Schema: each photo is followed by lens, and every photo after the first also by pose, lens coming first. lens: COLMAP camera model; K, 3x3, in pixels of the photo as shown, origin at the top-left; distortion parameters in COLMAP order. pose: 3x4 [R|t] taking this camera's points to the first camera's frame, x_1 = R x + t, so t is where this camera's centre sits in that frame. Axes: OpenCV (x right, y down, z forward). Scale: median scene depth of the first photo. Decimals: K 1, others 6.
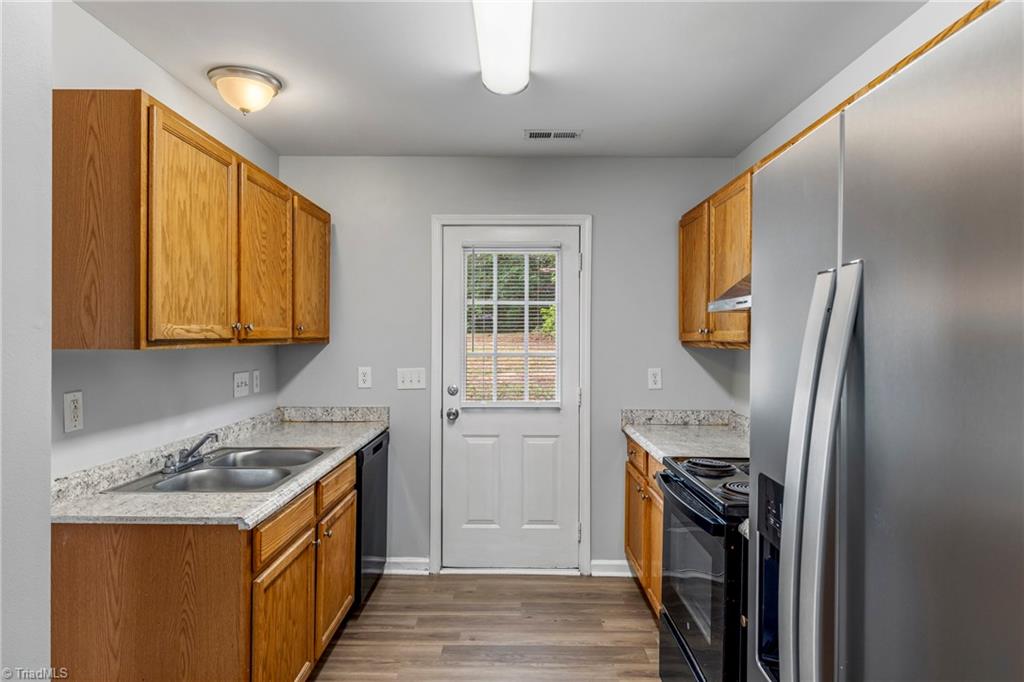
lens RADIAL K [[634.2, 0, 515.4], [0, 634.2, 331.9], [0, 0, 1]] dist [0.003187, 0.002871]
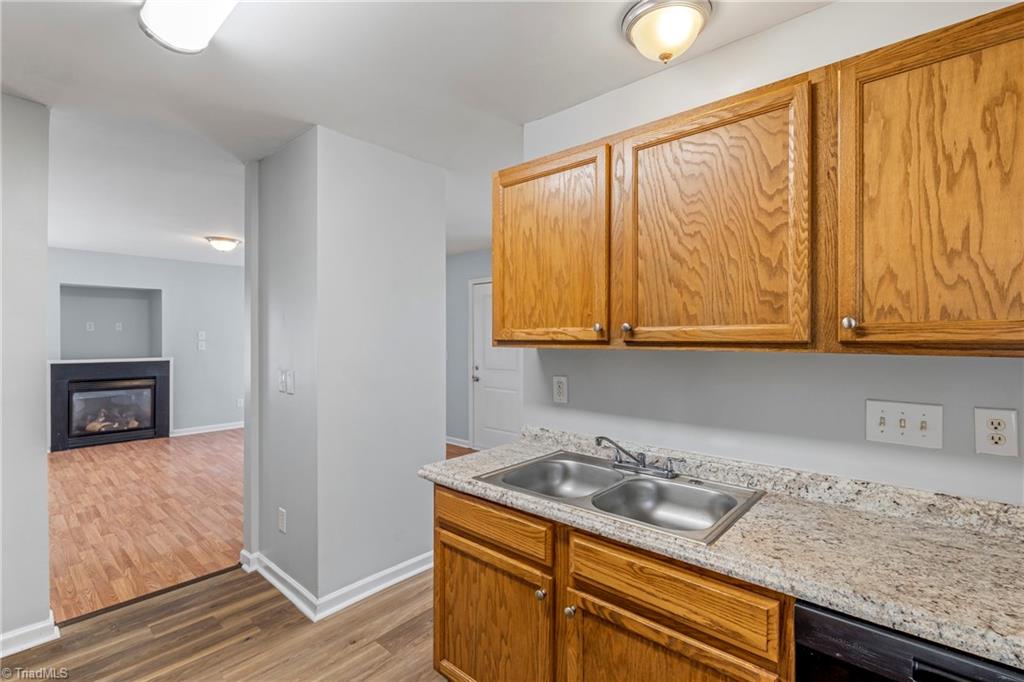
lens RADIAL K [[475.3, 0, 501.9], [0, 475.3, 332.0], [0, 0, 1]] dist [0.000445, 0.001783]
pose [[-0.678928, -0.014110, -0.734069, 0.109621], [-0.000558, 0.999825, -0.018702, 0.007267], [0.734204, -0.012287, -0.678817, 0.895805]]
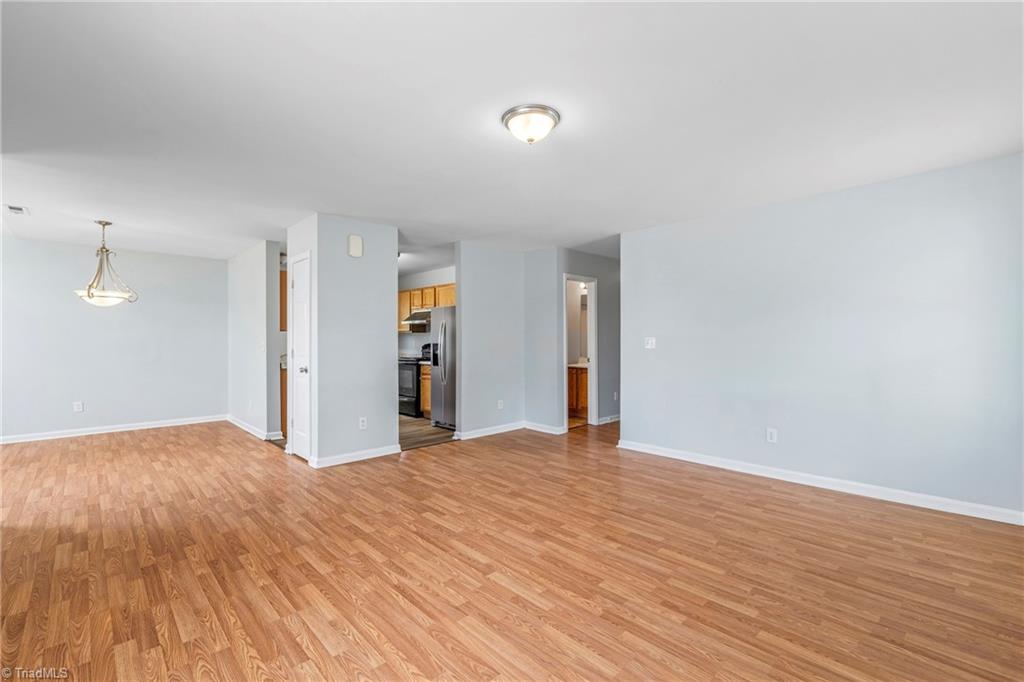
lens RADIAL K [[449.9, 0, 518.7], [0, 449.9, 339.8], [0, 0, 1]] dist [-0.007667, 0.001123]
pose [[0.711276, -0.009338, 0.702851, -0.869187], [0.001493, 0.999930, 0.011774, 0.030859], [-0.702912, -0.007325, 0.711240, -1.168376]]
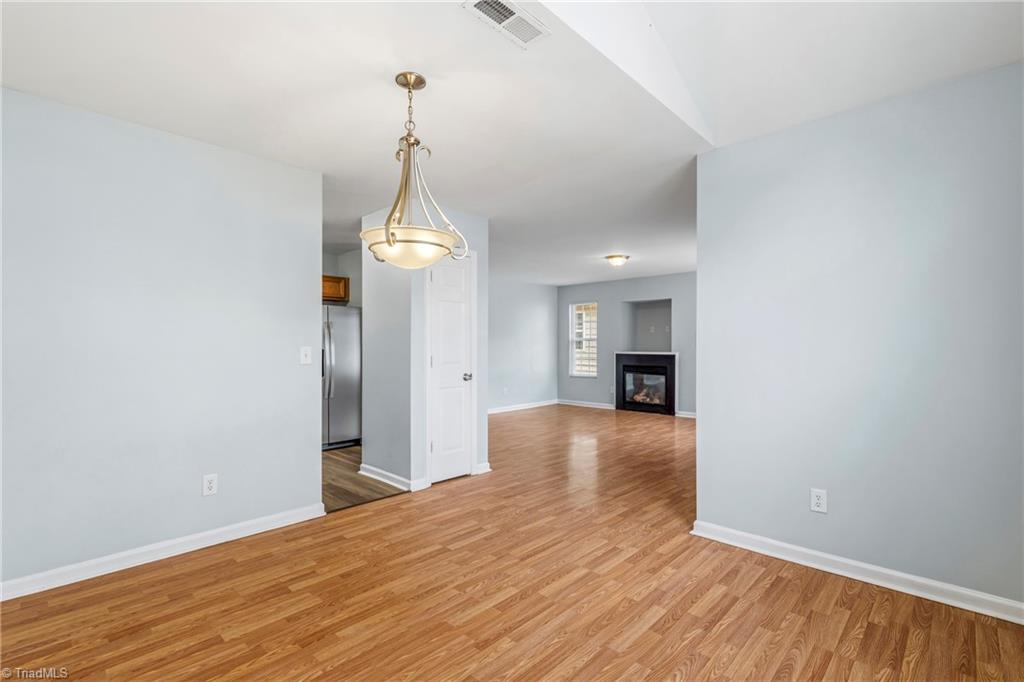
lens RADIAL K [[475.3, 0, 516.4], [0, 475.3, 337.3], [0, 0, 1]] dist [0.000445, 0.001783]
pose [[-0.719742, 0.023035, 0.693859, -1.383081], [0.002566, 0.999531, -0.030521, 0.070150], [-0.694237, -0.020186, -0.719463, 0.886311]]
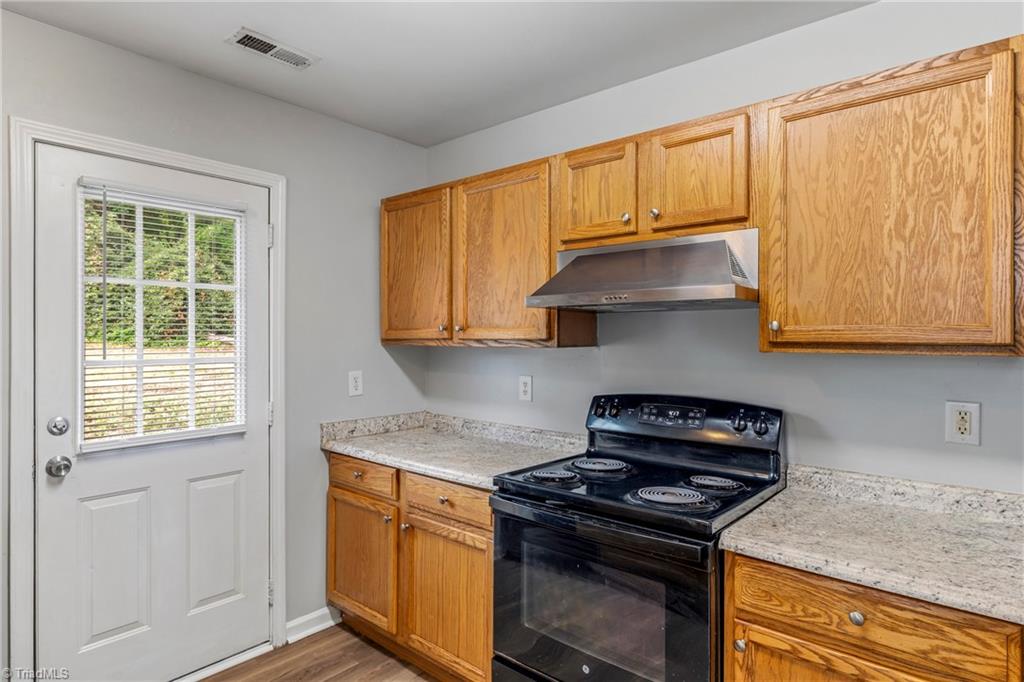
lens RADIAL K [[574.8, 0, 510.7], [0, 574.8, 336.2], [0, 0, 1]] dist [0.019864, -0.004012]
pose [[0.656906, -0.004398, 0.753959, -0.232277], [-0.004252, 0.999945, 0.009538, 0.001572], [-0.753960, -0.009472, 0.656852, 0.335452]]
